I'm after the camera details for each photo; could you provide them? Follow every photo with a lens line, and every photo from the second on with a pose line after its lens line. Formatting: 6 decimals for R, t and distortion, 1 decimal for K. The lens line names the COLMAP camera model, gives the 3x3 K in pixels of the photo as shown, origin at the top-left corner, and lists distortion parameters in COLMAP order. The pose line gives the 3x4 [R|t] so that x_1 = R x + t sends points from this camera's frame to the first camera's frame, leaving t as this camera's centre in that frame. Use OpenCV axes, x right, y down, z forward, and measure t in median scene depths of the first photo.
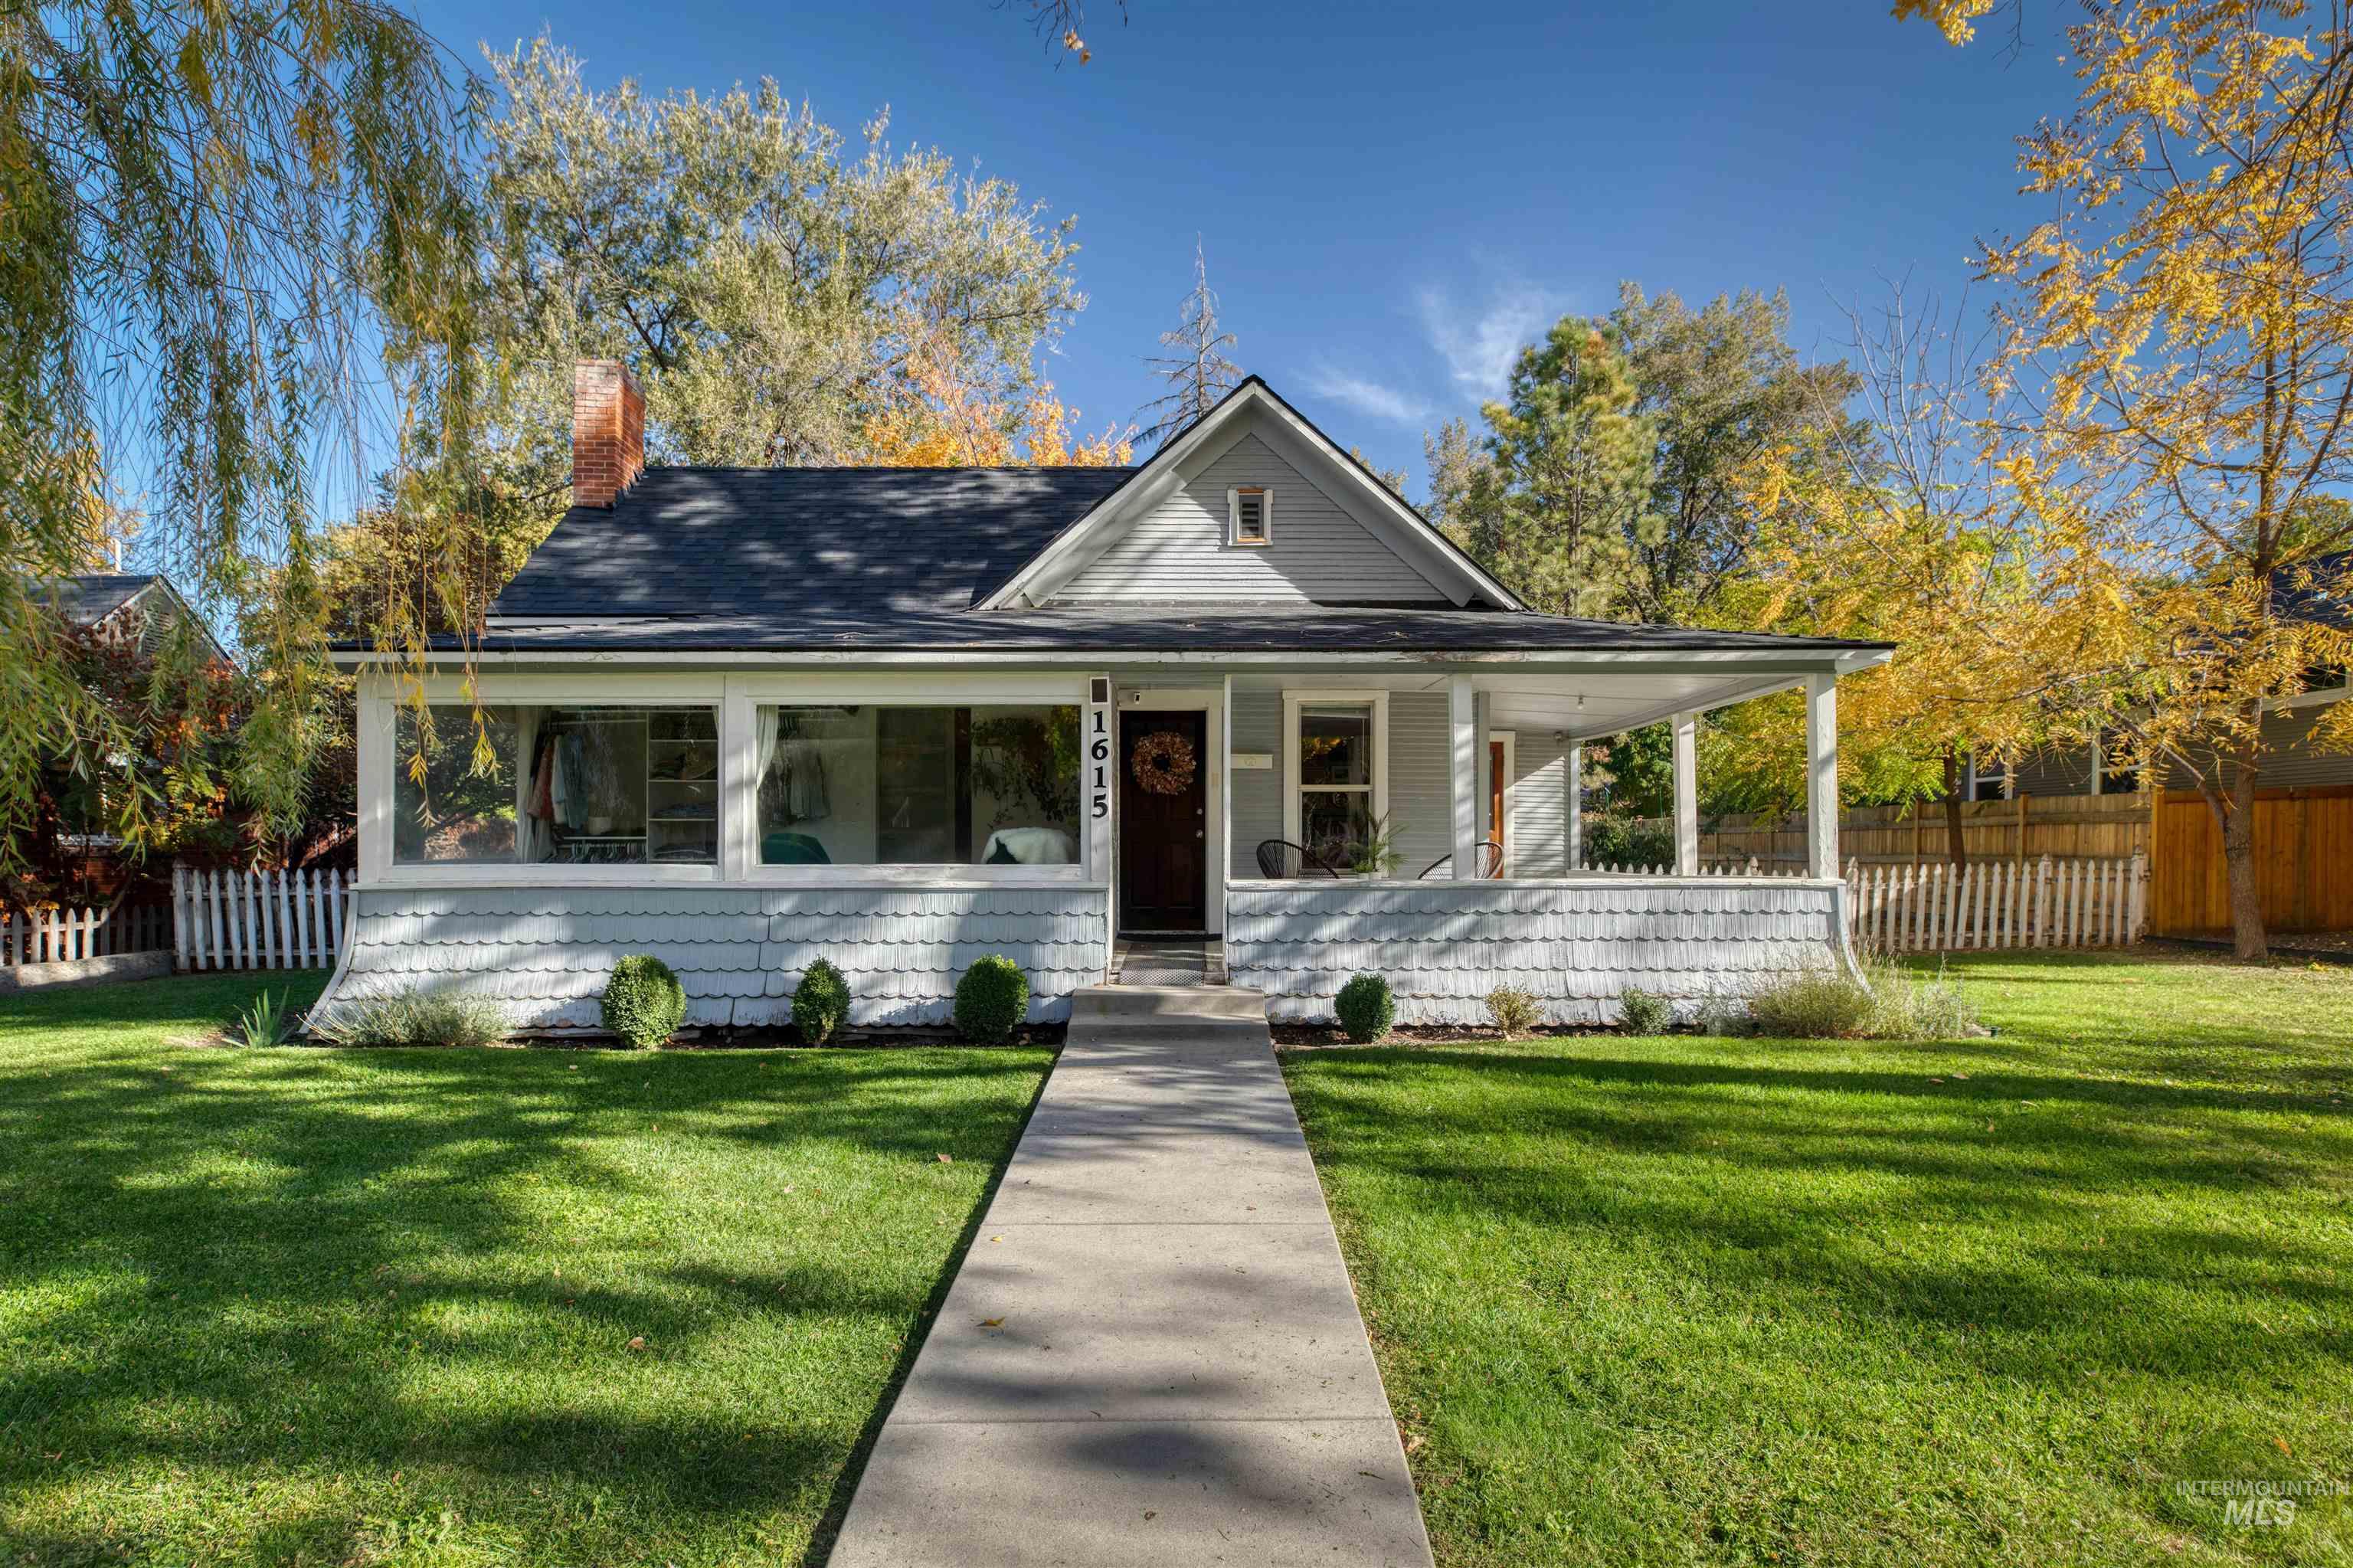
lens RADIAL K [[1231.1, 0, 1178.8], [0, 1231.1, 867.0], [0, 0, 1]] dist [-0.001464, -0.000319]
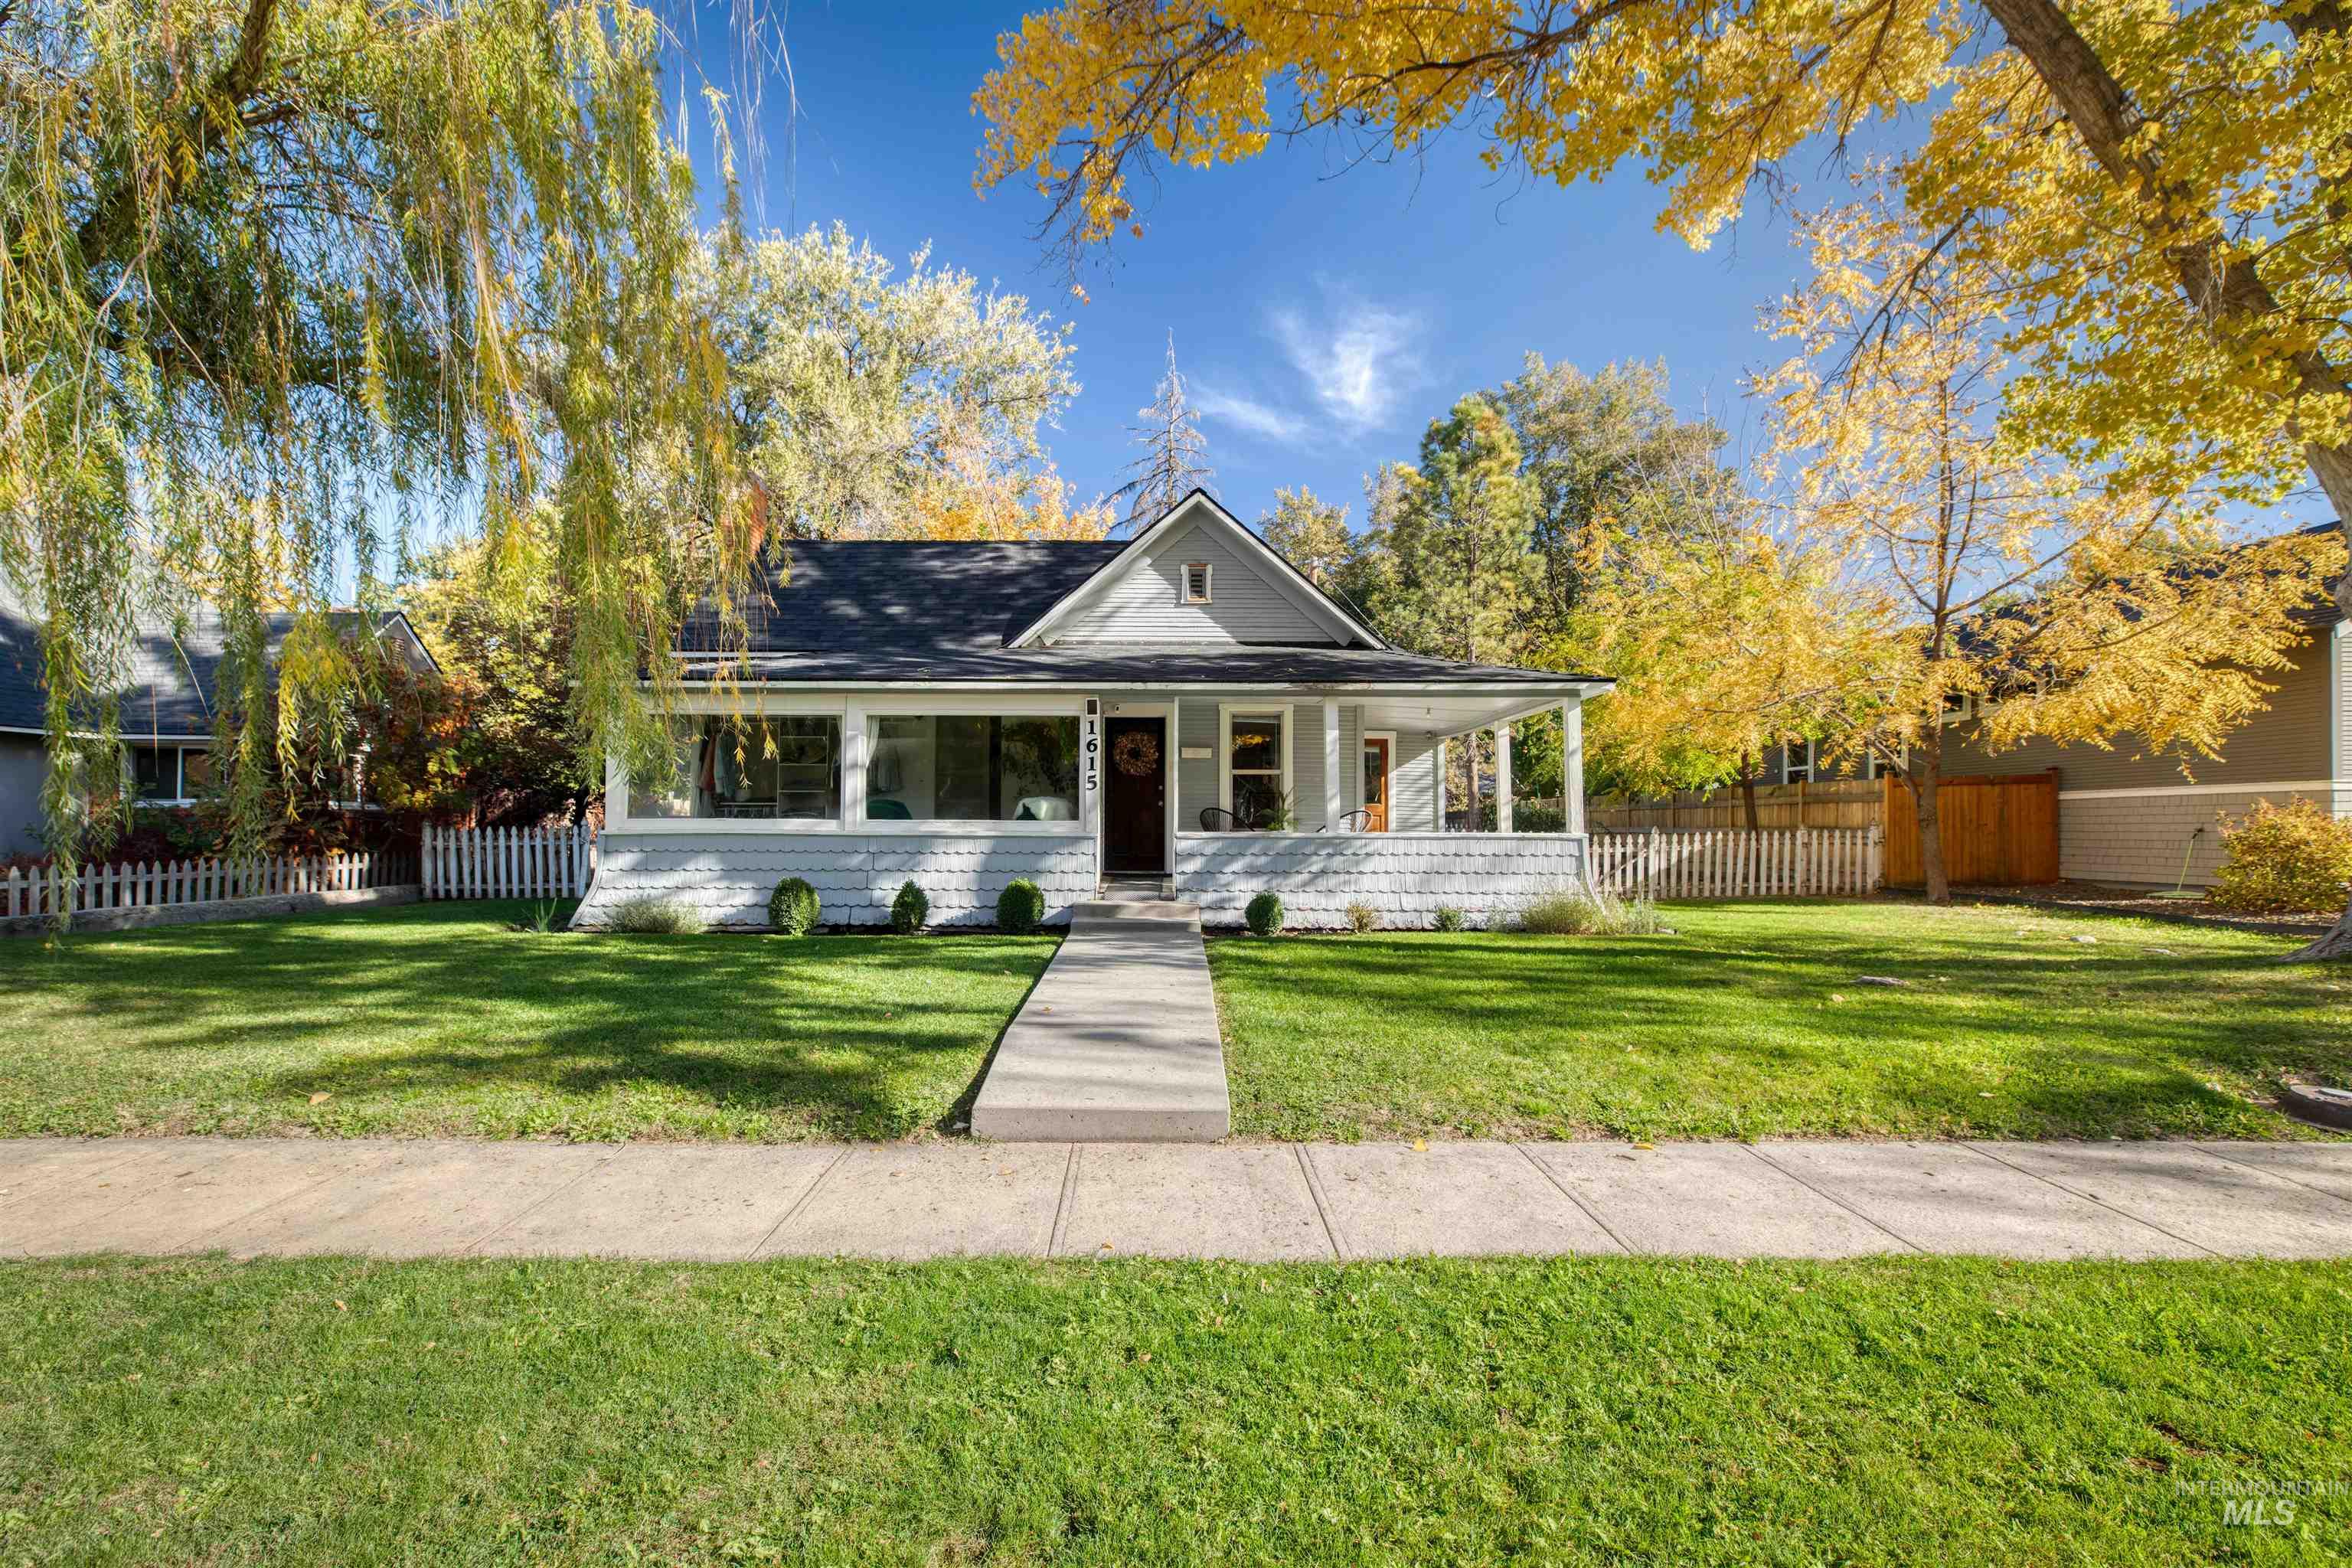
lens RADIAL K [[1116.6, 0, 1176.0], [0, 1116.6, 784.0], [0, 0, 1]] dist [-0.000177, -0.000096]
pose [[0.999843, 0.004708, 0.017105, 0.011465], [-0.003769, 0.998505, -0.054537, 0.018951], [-0.017336, 0.054464, 0.998365, -0.263492]]
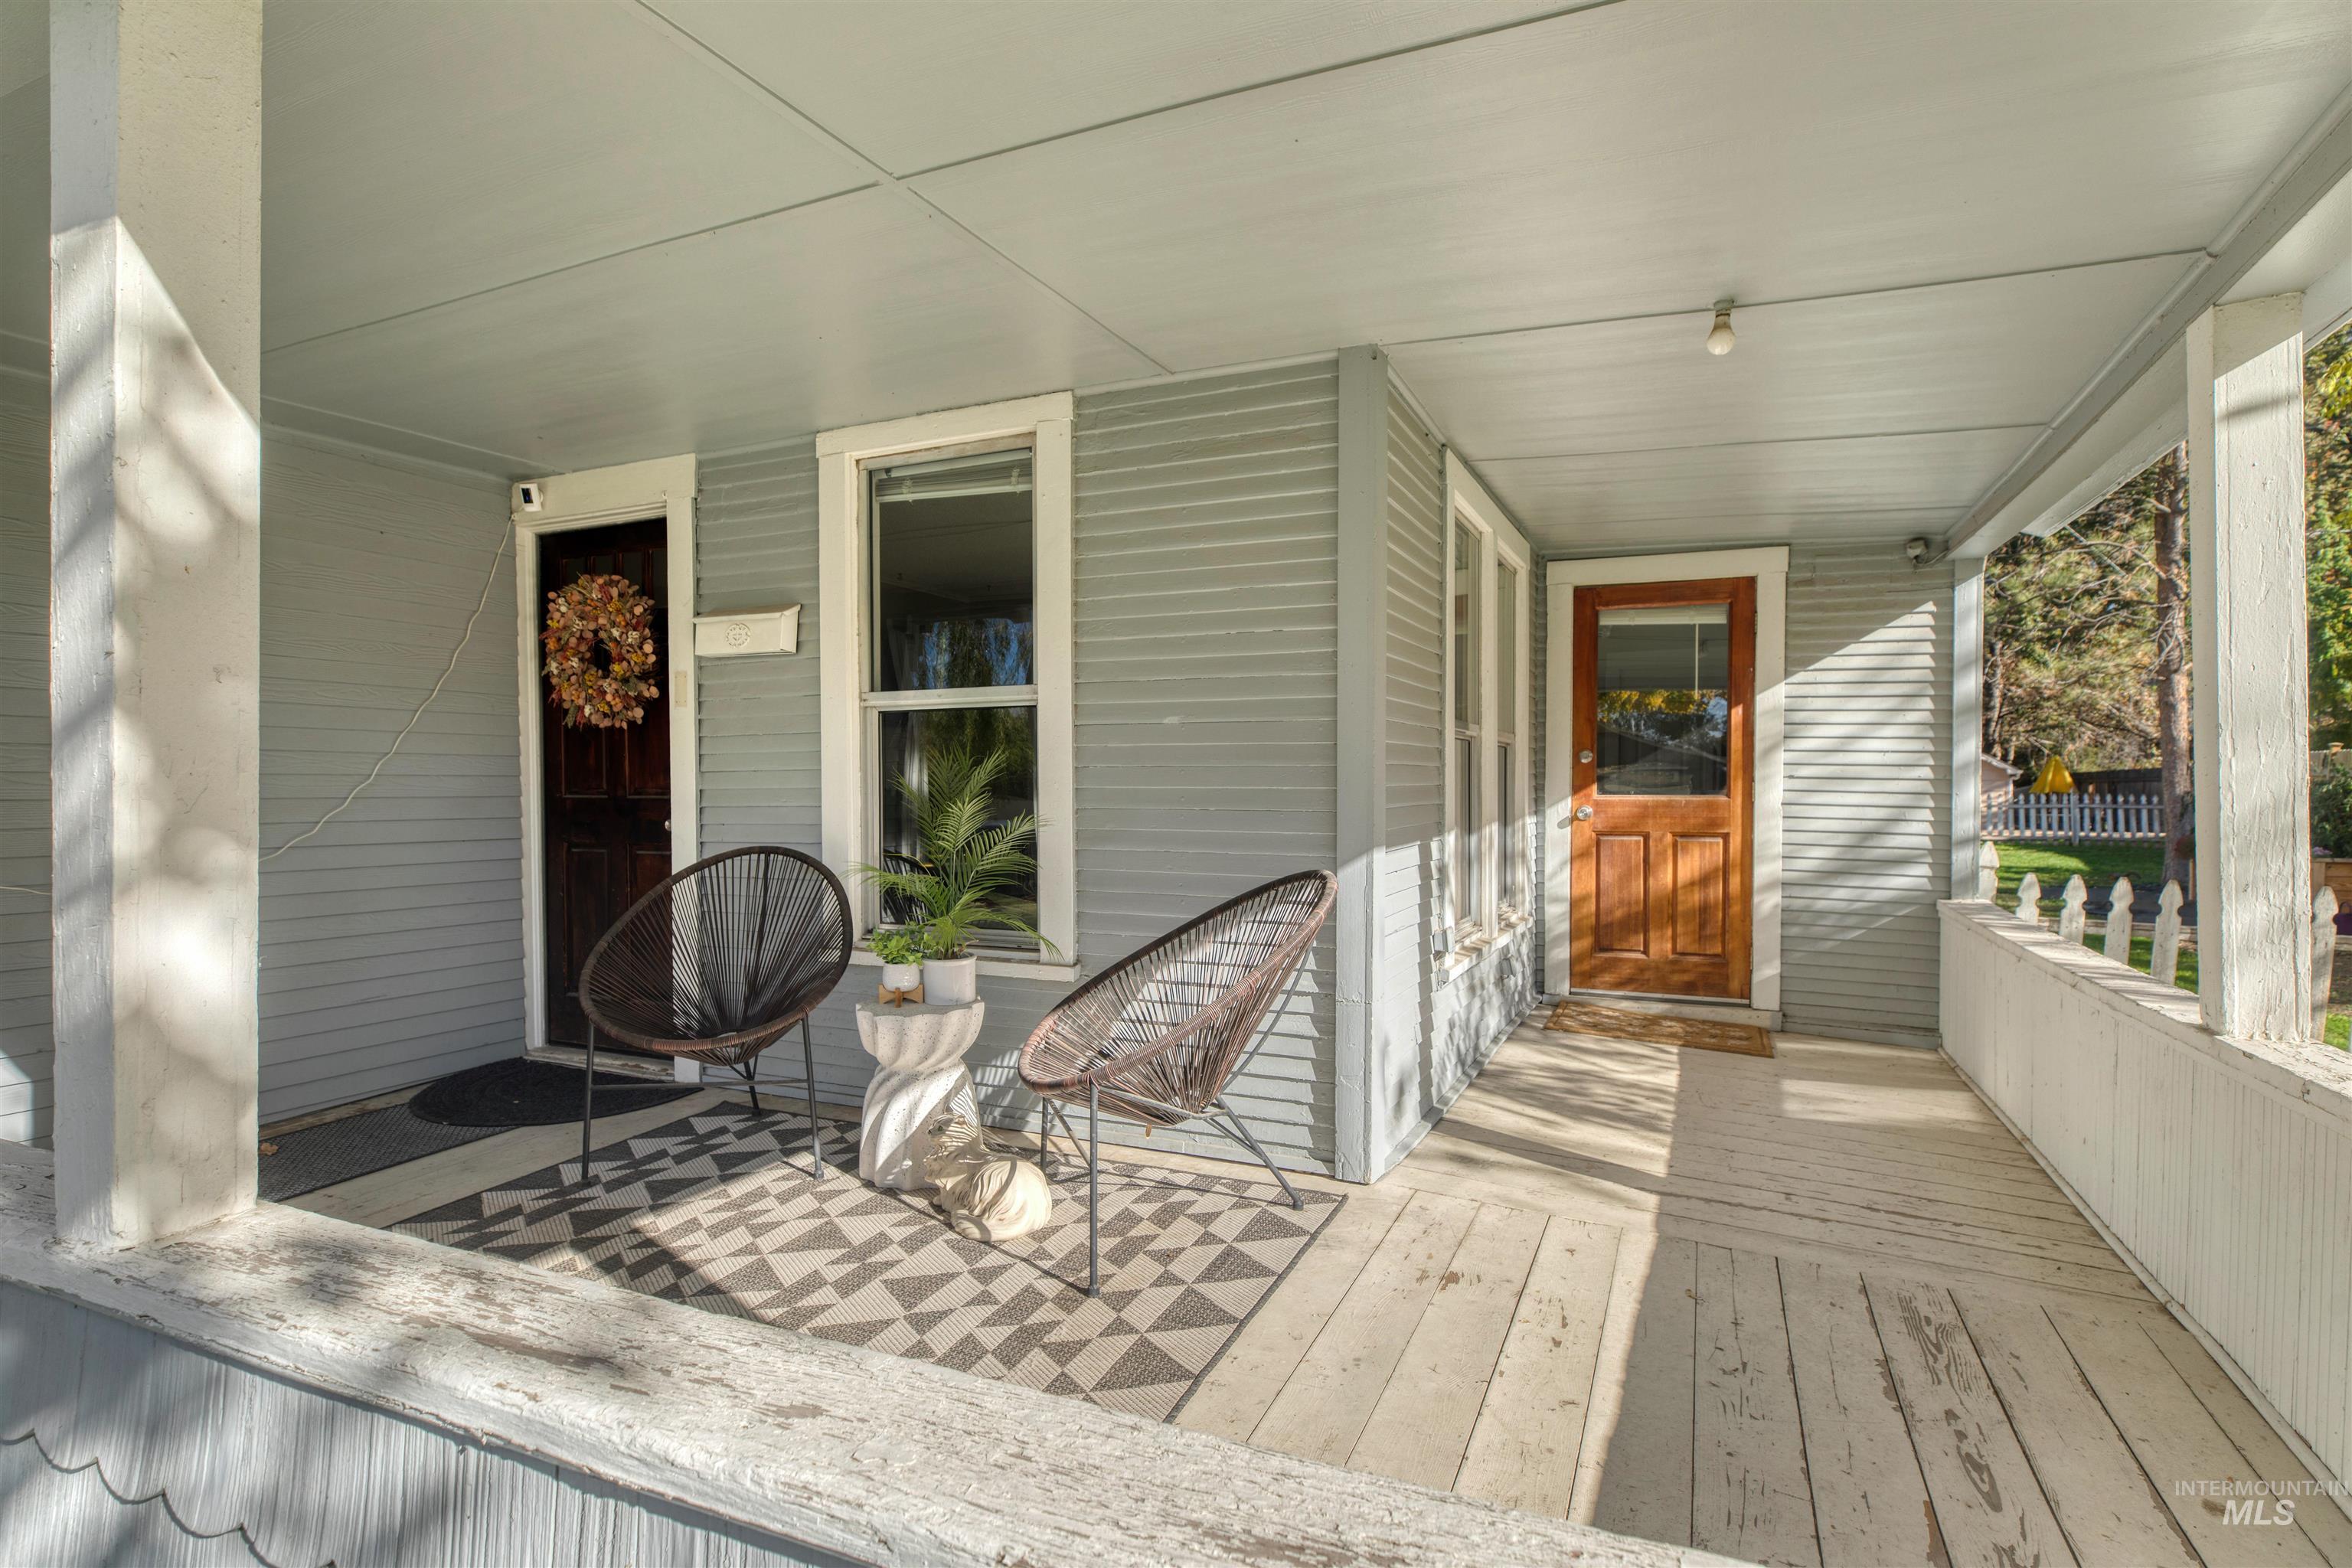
lens RADIAL K [[1230.5, 0, 1178.3], [0, 1230.5, 867.0], [0, 0, 1]] dist [-0.001464, -0.000319]
pose [[0.905442, 0.027539, -0.423576, 0.309376], [-0.005632, 0.998585, 0.052886, -0.031677], [0.424433, -0.045499, 0.904315, 0.645835]]
